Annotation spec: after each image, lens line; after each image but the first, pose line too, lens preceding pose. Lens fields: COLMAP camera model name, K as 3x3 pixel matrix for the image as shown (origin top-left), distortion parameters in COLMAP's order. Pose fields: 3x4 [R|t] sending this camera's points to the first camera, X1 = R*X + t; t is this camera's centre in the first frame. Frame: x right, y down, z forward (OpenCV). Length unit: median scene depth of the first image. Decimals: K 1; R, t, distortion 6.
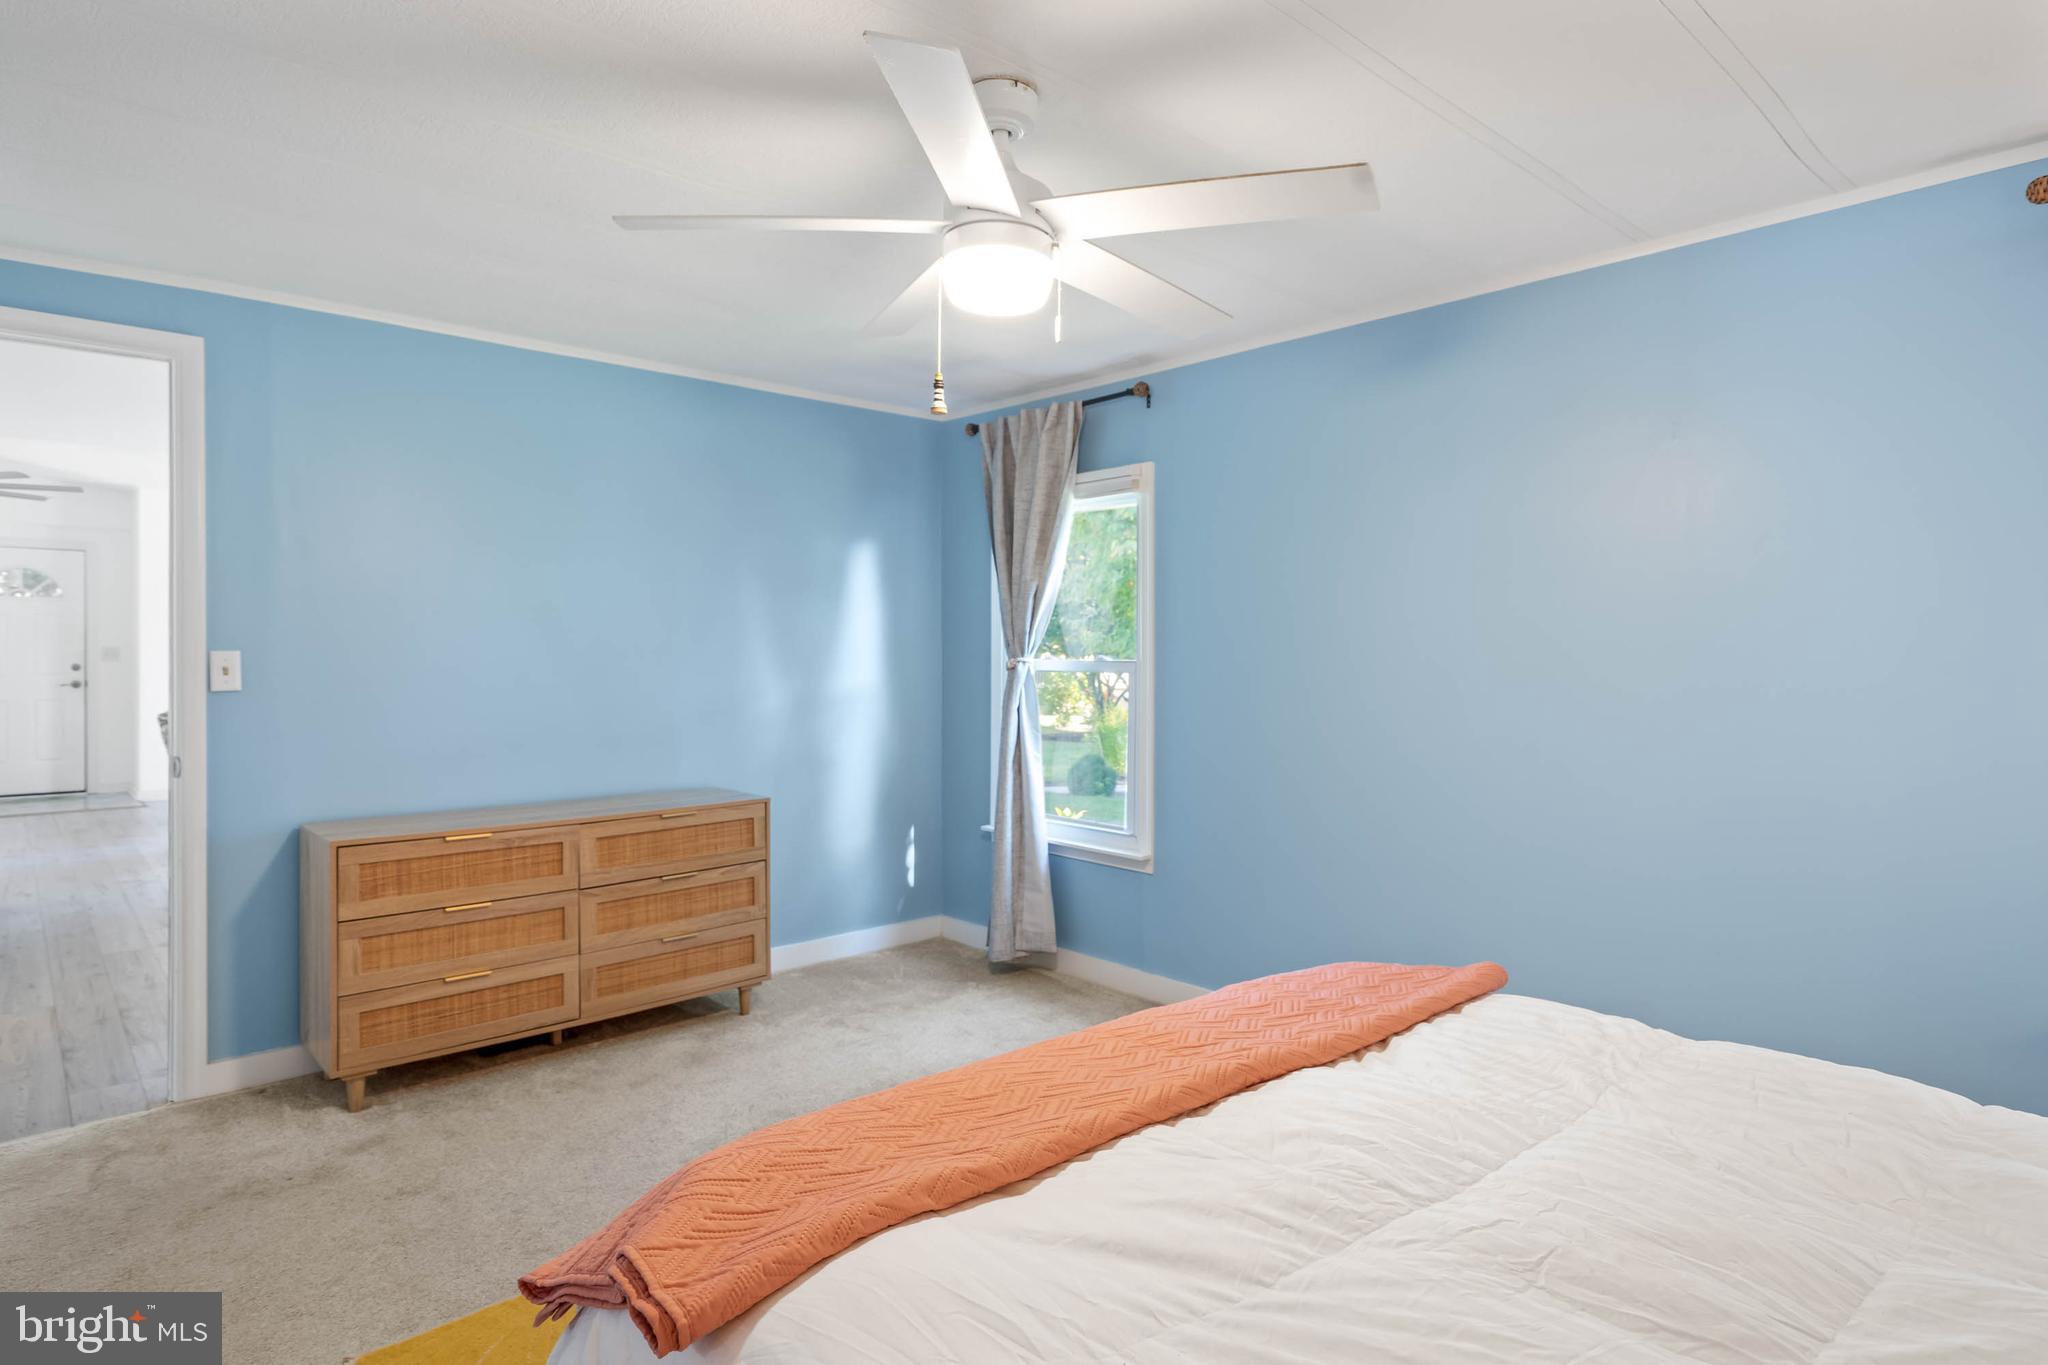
lens RADIAL K [[1146.4, 0, 1023.8], [0, 1146.4, 666.1], [0, 0, 1]] dist [0.001889, 0.000923]
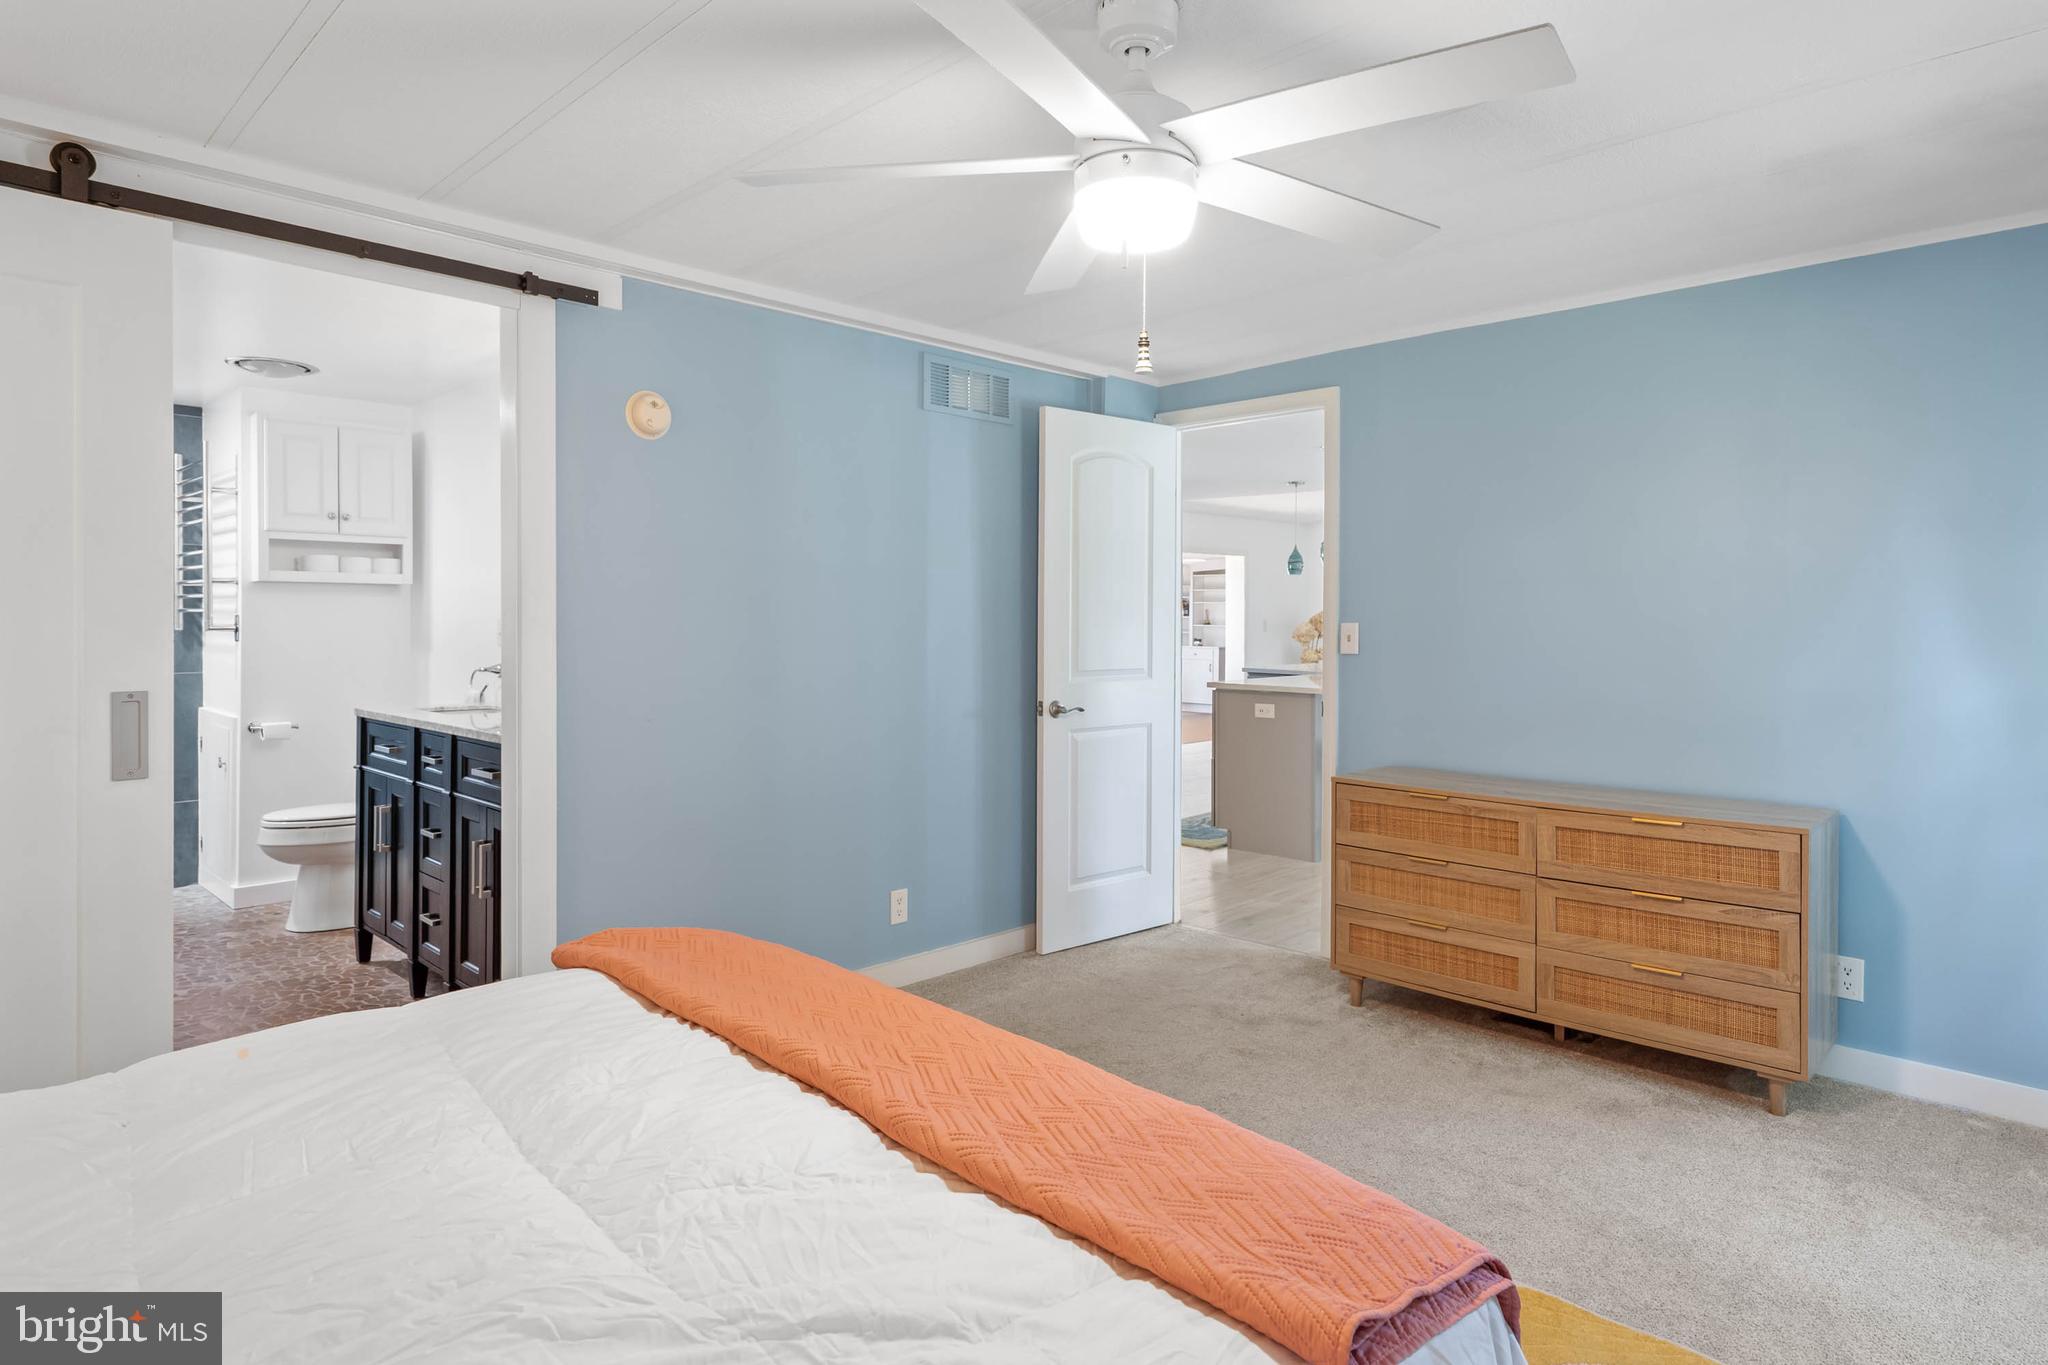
lens RADIAL K [[1146.4, 0, 1017.9], [0, 1146.4, 638.0], [0, 0, 1]] dist [0.001889, 0.000923]
pose [[0.033068, 0.015650, -0.999331, 0.538598], [-0.017123, 0.999740, 0.015089, -0.008510], [0.999306, 0.016612, 0.033327, 0.536897]]
